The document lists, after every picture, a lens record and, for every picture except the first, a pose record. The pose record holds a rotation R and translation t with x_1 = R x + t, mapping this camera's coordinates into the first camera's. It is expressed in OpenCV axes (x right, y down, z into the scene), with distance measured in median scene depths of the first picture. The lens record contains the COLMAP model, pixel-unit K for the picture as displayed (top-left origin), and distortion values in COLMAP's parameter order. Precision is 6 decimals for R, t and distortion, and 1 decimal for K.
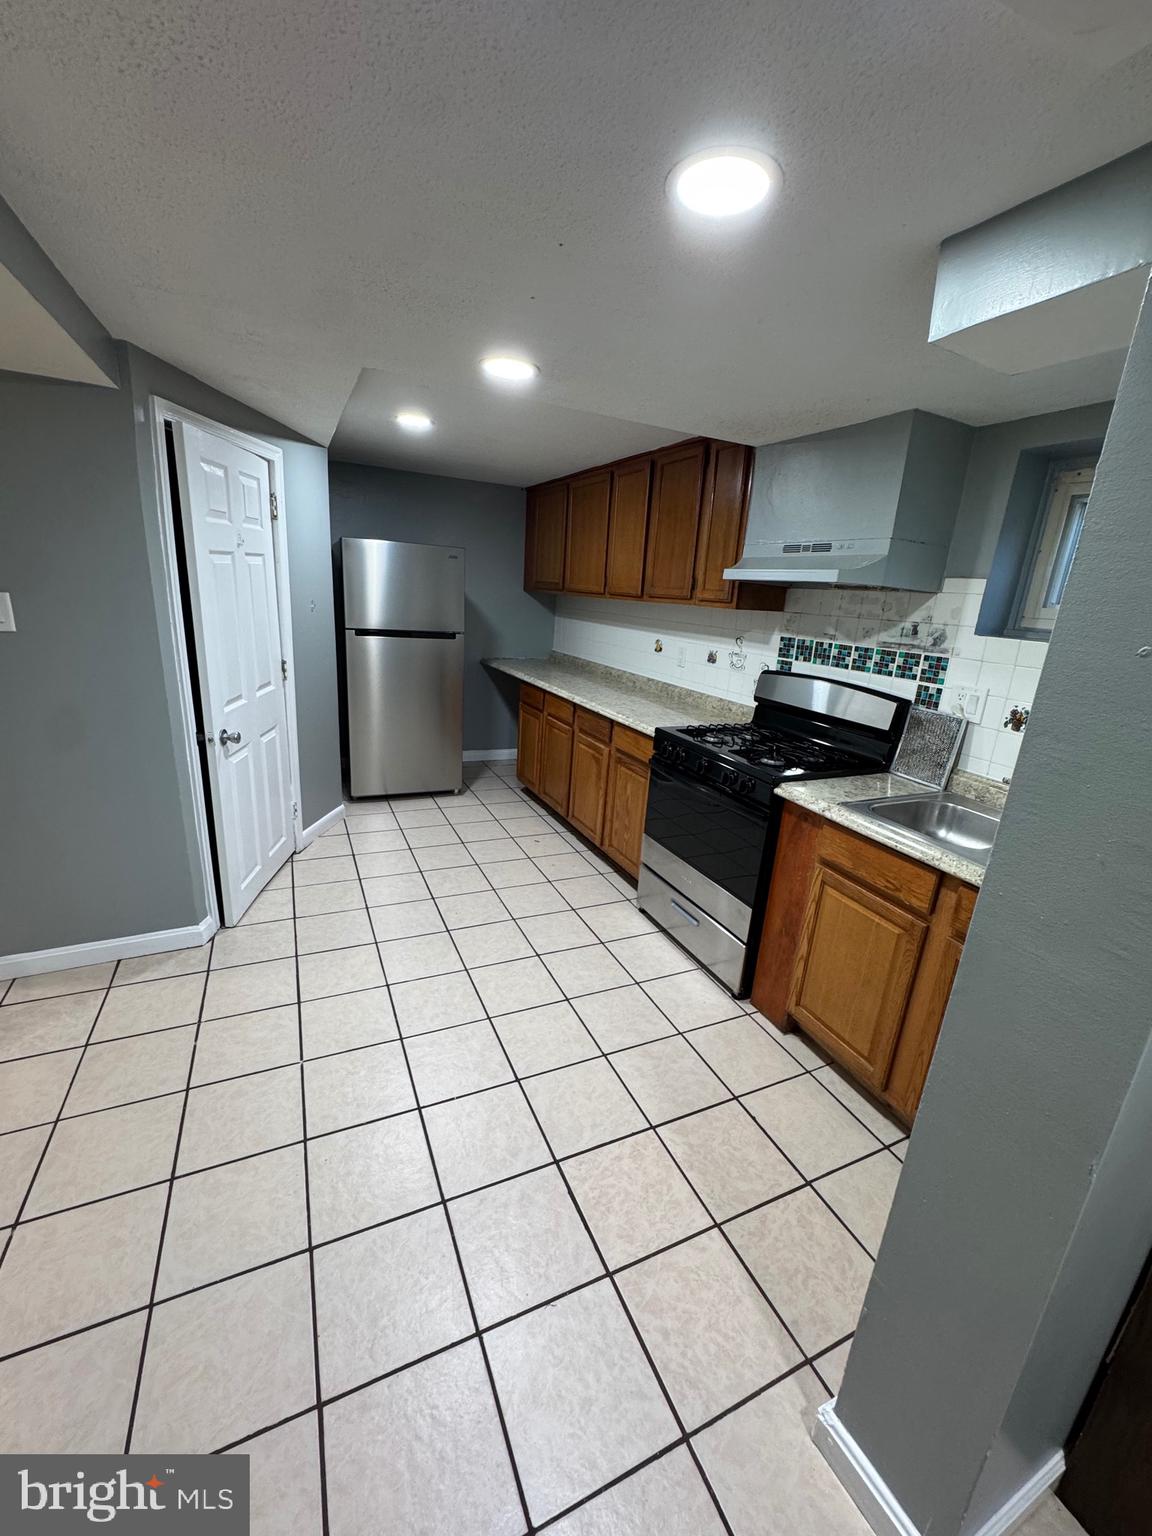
lens RADIAL K [[609.9, 0, 576.0], [0, 609.9, 768.0], [0, 0, 1]] dist [0.002266, 0.000031]
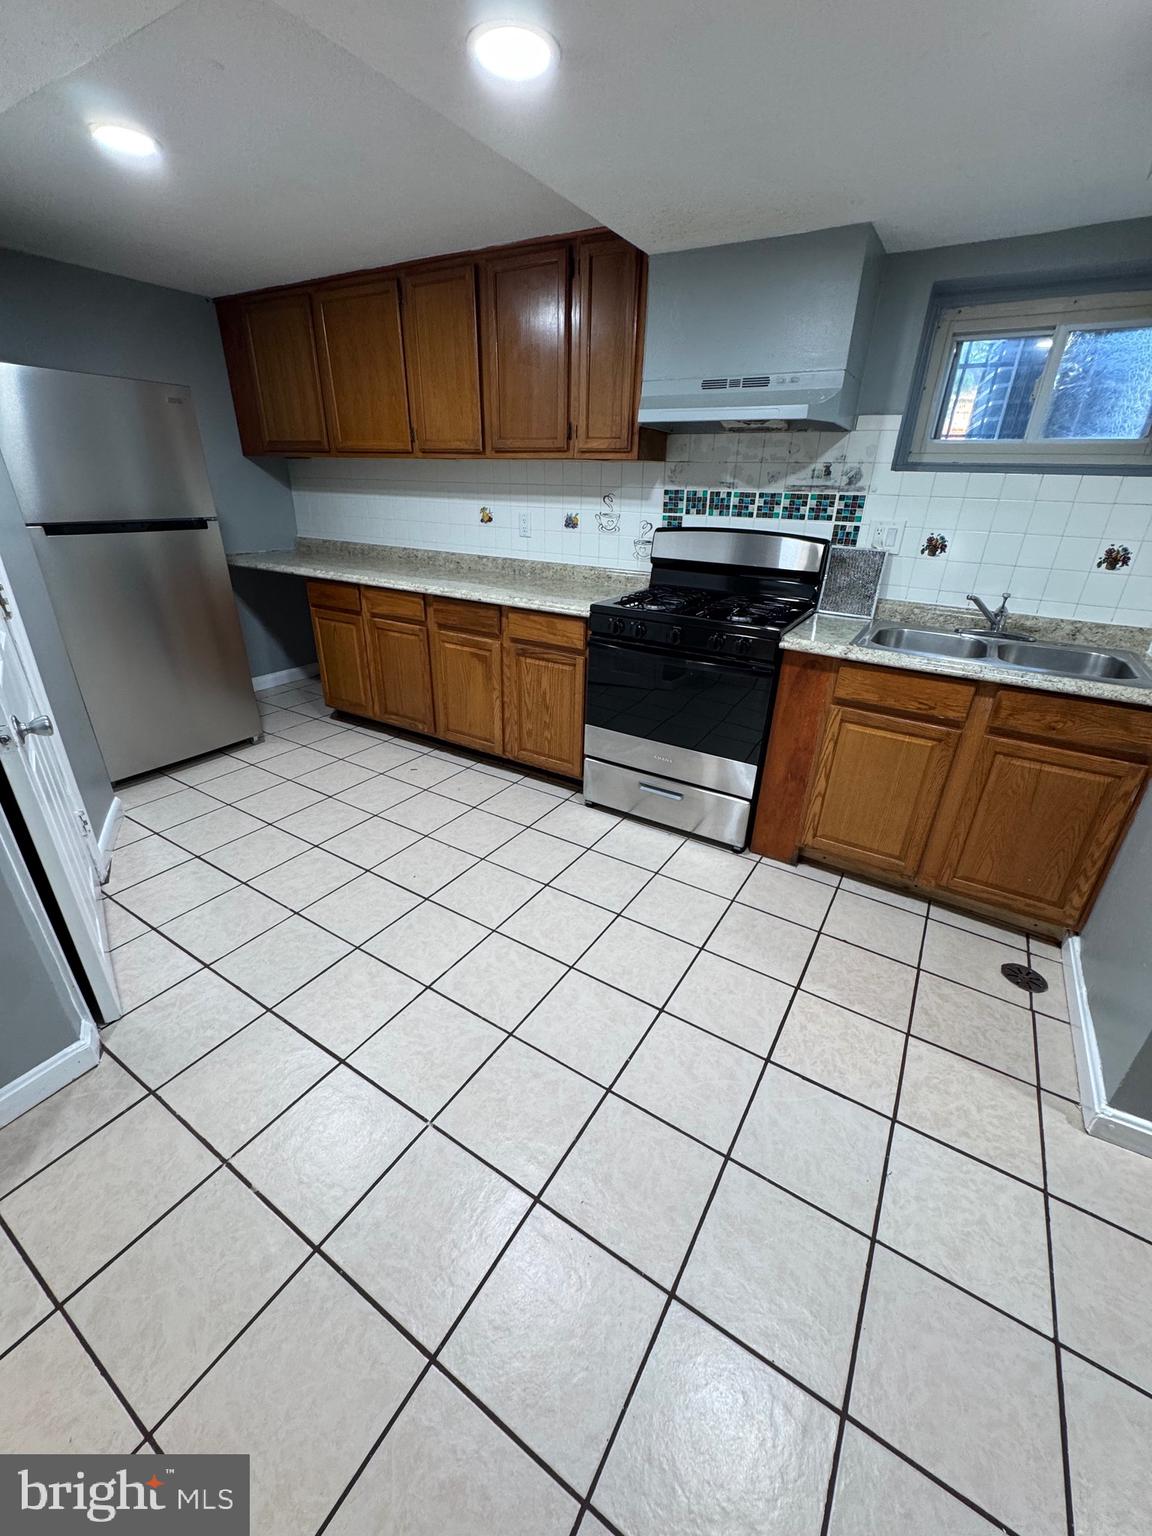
lens RADIAL K [[613.1, 0, 576.0], [0, 613.1, 768.0], [0, 0, 1]] dist [0.001876, 0.000231]
pose [[0.838412, -0.270815, 0.472996, -0.399565], [0.180743, 0.956863, 0.227476, -0.048818], [-0.514196, -0.105228, 0.851193, 0.240963]]
